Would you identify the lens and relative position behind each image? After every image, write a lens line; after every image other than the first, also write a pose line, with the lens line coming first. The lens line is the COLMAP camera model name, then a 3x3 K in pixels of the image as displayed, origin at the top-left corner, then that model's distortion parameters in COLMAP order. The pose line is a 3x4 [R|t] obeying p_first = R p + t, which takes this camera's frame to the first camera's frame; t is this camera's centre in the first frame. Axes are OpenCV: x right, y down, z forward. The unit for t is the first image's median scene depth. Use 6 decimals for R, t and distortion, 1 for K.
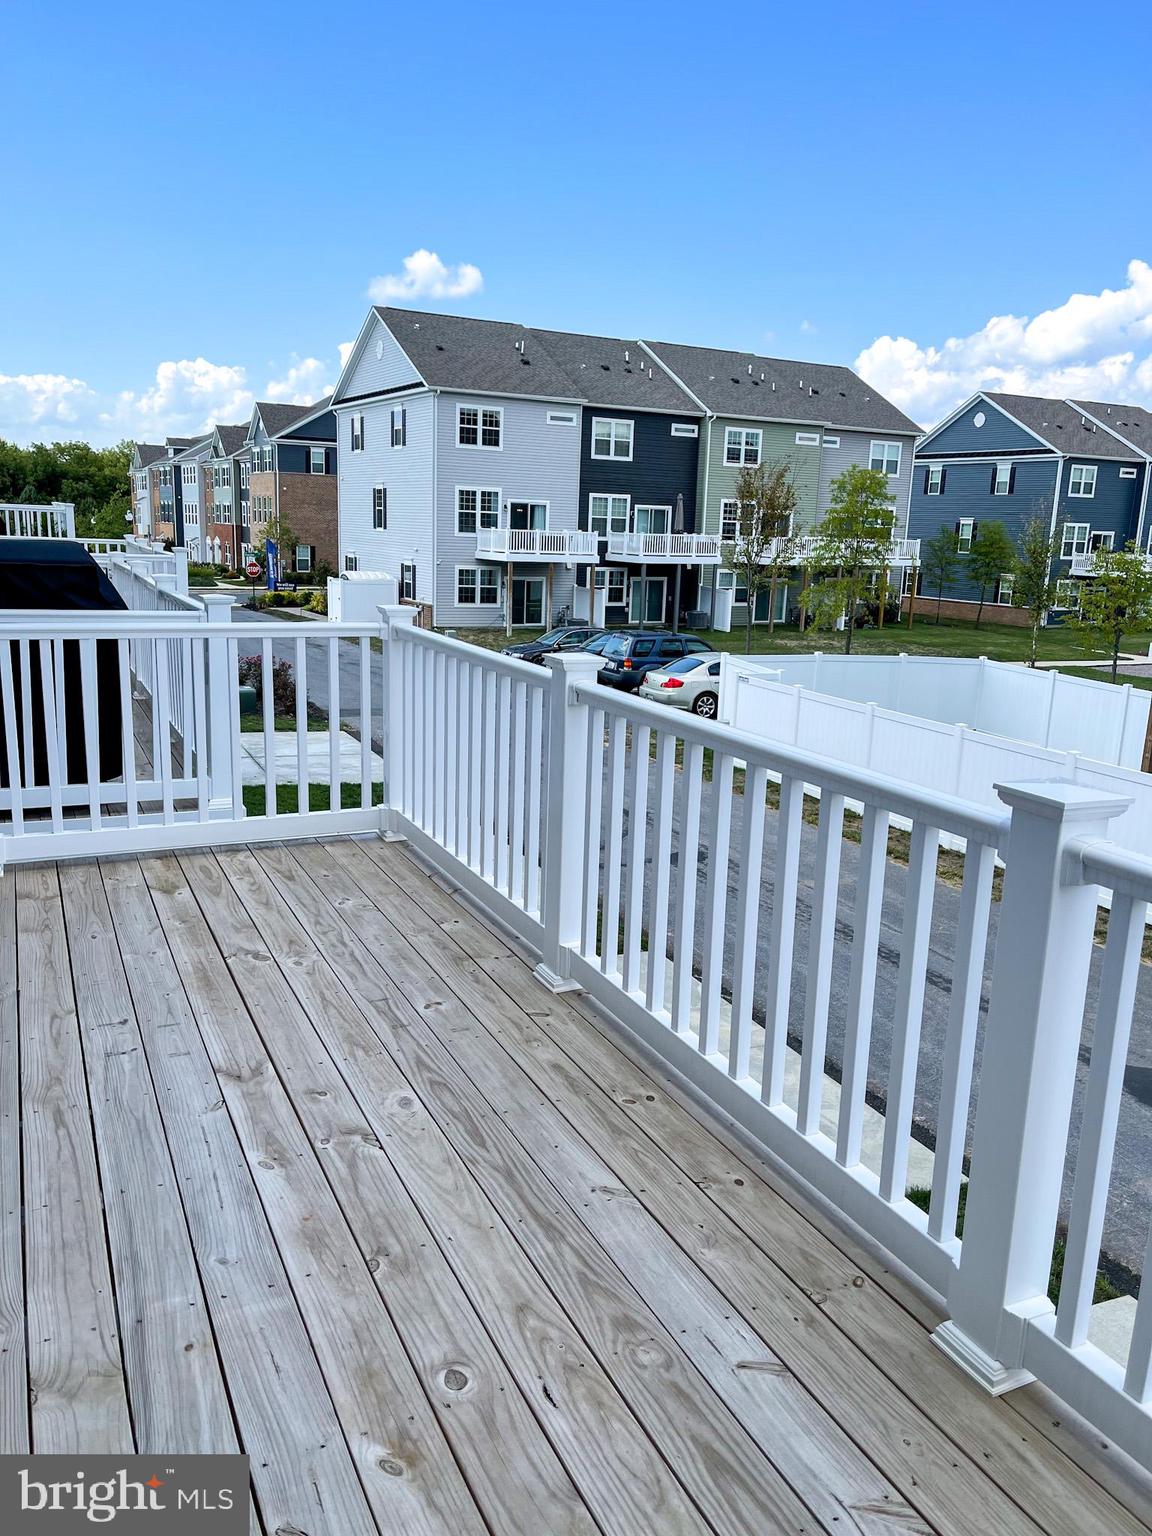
lens RADIAL K [[1171.1, 0, 576.4], [0, 1171.1, 769.2], [0, 0, 1]] dist [0.058009, -0.072985]
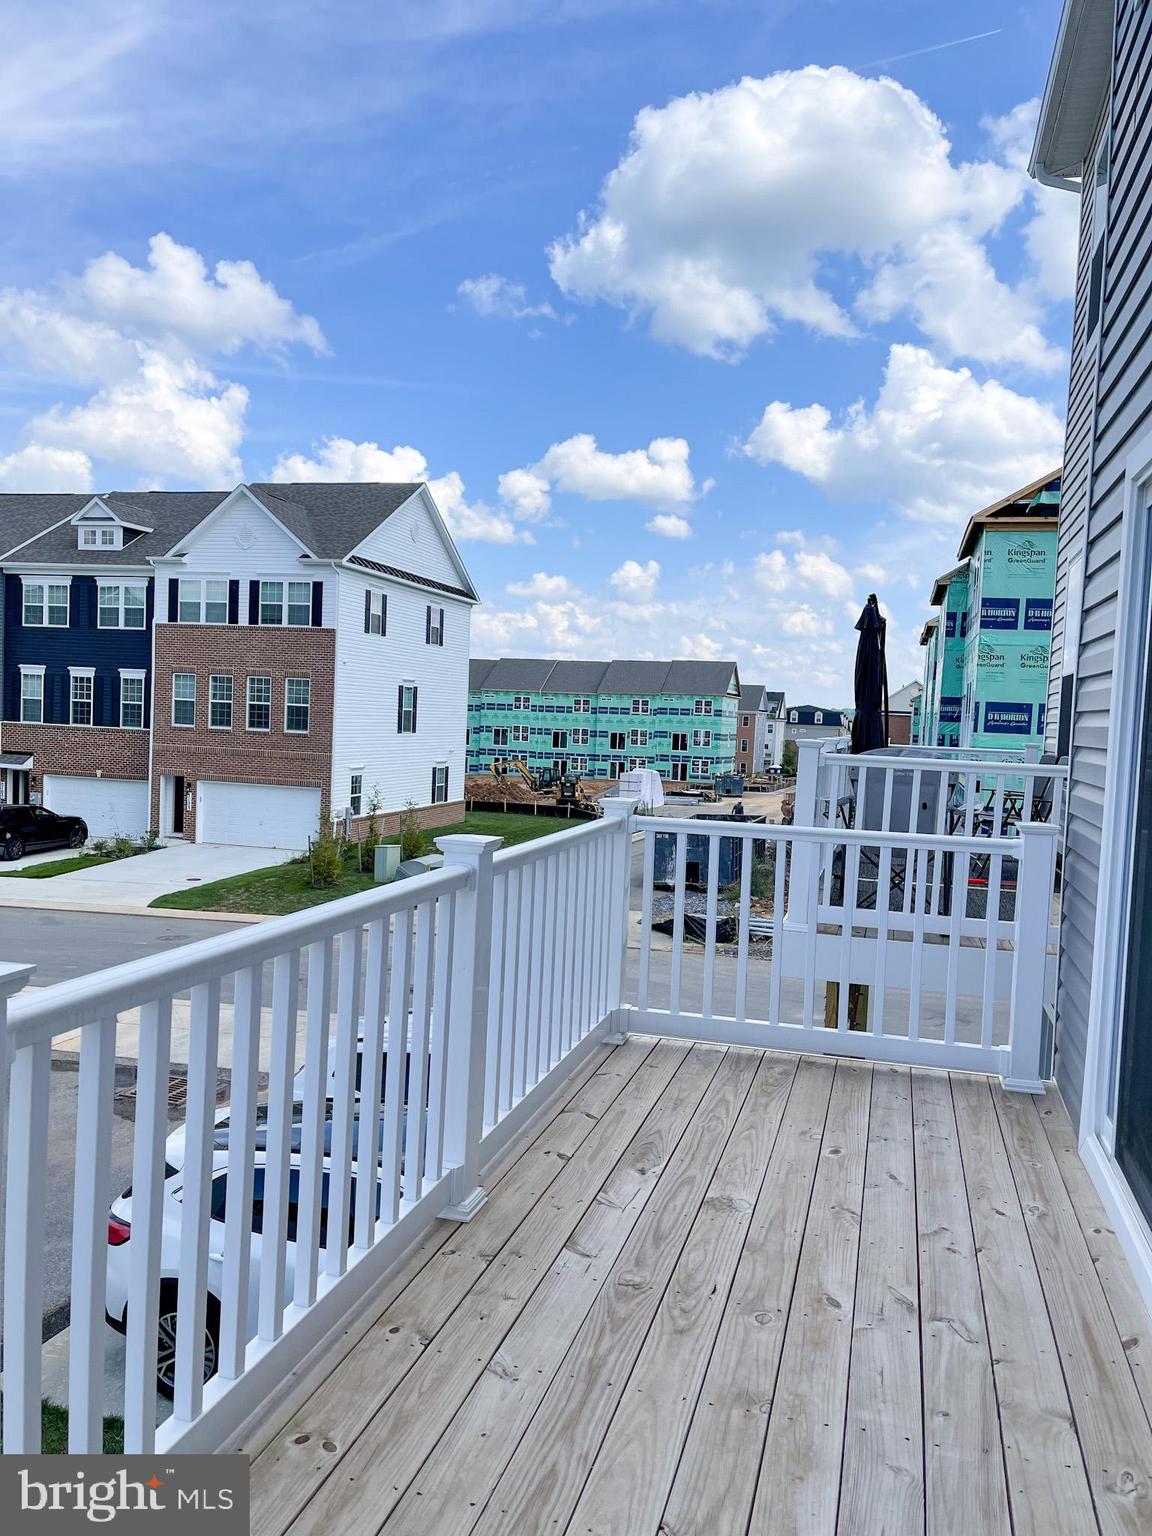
lens RADIAL K [[1171.1, 0, 576.8], [0, 1171.1, 768.5], [0, 0, 1]] dist [0.058009, -0.072985]
pose [[-0.760490, -0.096582, 0.642126, -0.651479], [0.062356, 0.973445, 0.220266, -0.368172], [-0.646348, 0.207550, -0.734273, 1.726257]]
